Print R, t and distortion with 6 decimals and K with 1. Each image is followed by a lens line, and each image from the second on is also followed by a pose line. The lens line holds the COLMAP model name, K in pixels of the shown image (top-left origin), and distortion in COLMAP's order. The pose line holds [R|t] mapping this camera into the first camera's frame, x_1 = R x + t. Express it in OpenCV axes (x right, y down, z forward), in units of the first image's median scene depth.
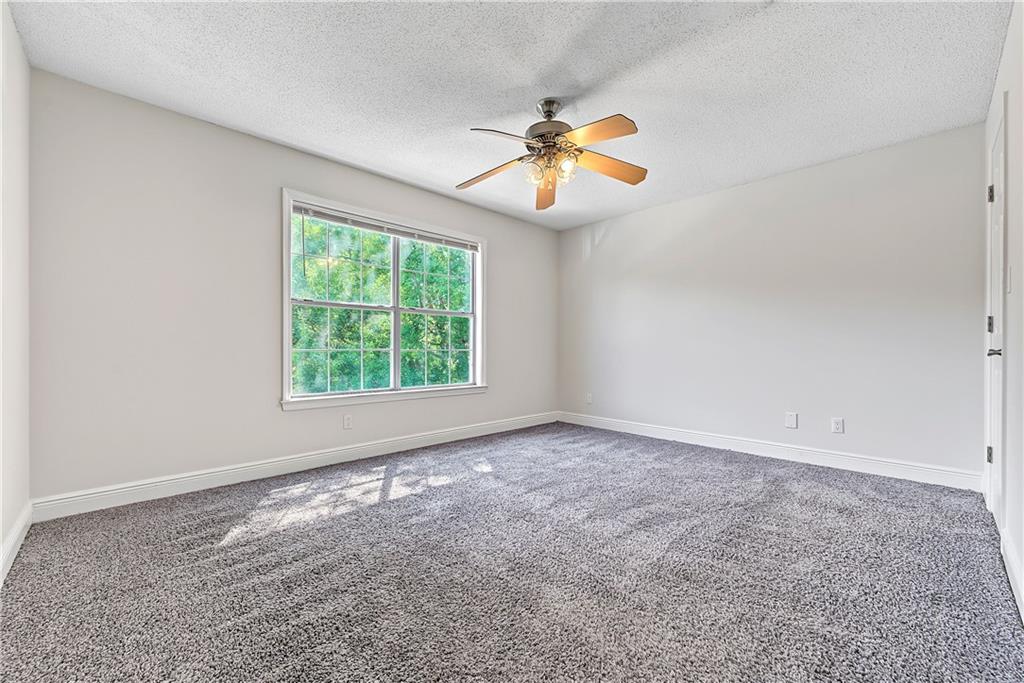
lens RADIAL K [[411.7, 0, 510.0], [0, 411.7, 345.5], [0, 0, 1]] dist [-0.002517, 0.000081]
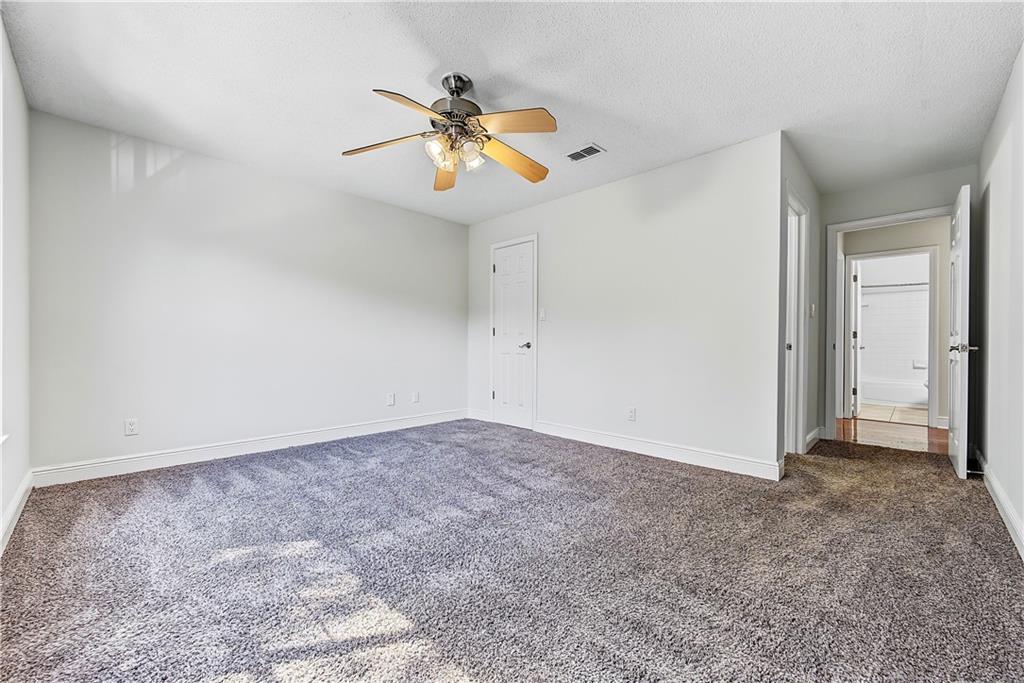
lens RADIAL K [[411.7, 0, 519.1], [0, 411.7, 344.4], [0, 0, 1]] dist [-0.002517, 0.000081]
pose [[-0.021464, -0.007817, 0.999739, -0.817846], [-0.003684, 0.999963, 0.007740, 0.003854], [-0.999763, -0.003517, -0.021492, 0.867564]]
